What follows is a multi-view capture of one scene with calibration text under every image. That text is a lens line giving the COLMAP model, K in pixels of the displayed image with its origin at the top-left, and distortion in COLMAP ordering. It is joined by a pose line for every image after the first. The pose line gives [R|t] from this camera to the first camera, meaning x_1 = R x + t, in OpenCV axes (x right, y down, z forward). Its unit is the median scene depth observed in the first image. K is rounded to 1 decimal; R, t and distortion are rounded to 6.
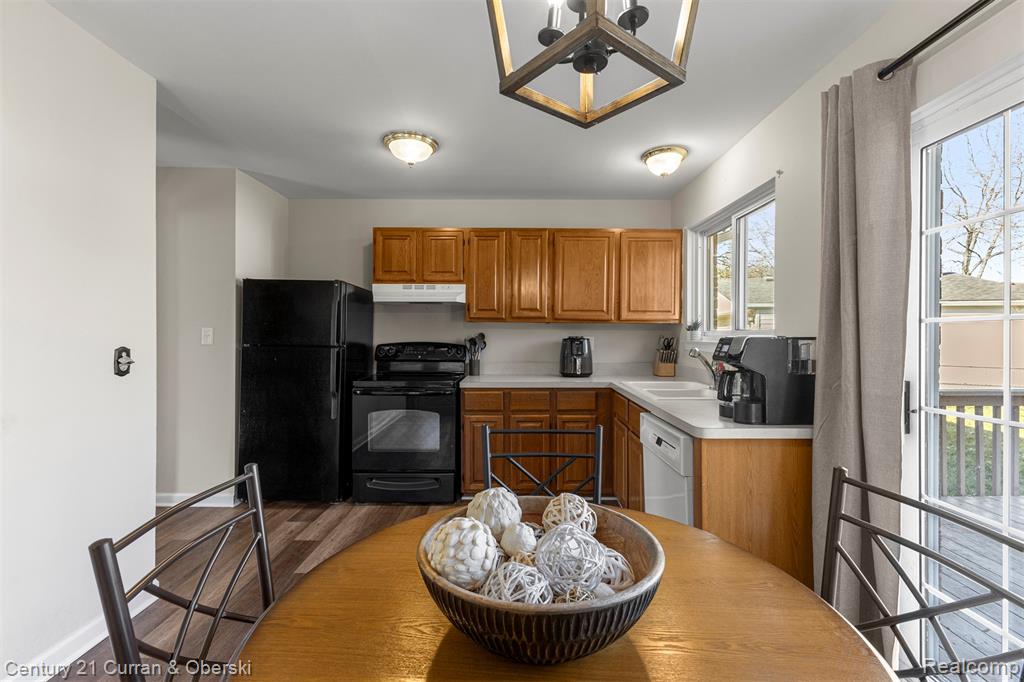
lens RADIAL K [[441.2, 0, 512.0], [0, 441.2, 339.9], [0, 0, 1]] dist [0.004718, 0.000066]
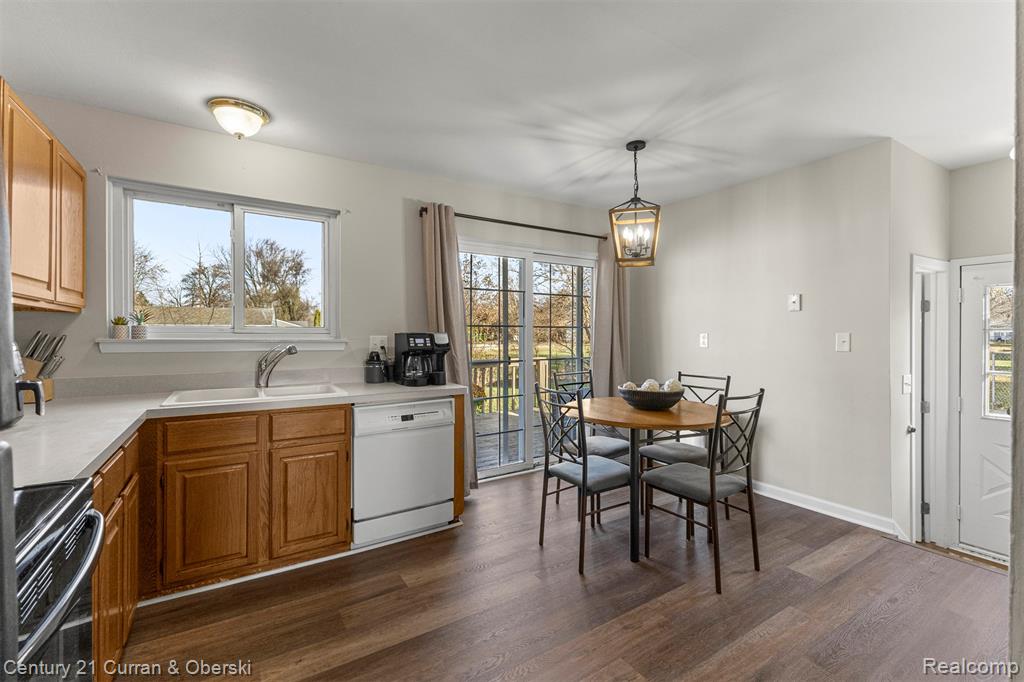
lens RADIAL K [[445.1, 0, 512.1], [0, 445.1, 336.2], [0, 0, 1]] dist [0.009653, -0.000115]
pose [[-0.541968, -0.009893, 0.840341, -0.608869], [0.007099, 0.999841, 0.016350, -0.012249], [-0.840369, 0.014827, -0.541812, 0.993247]]
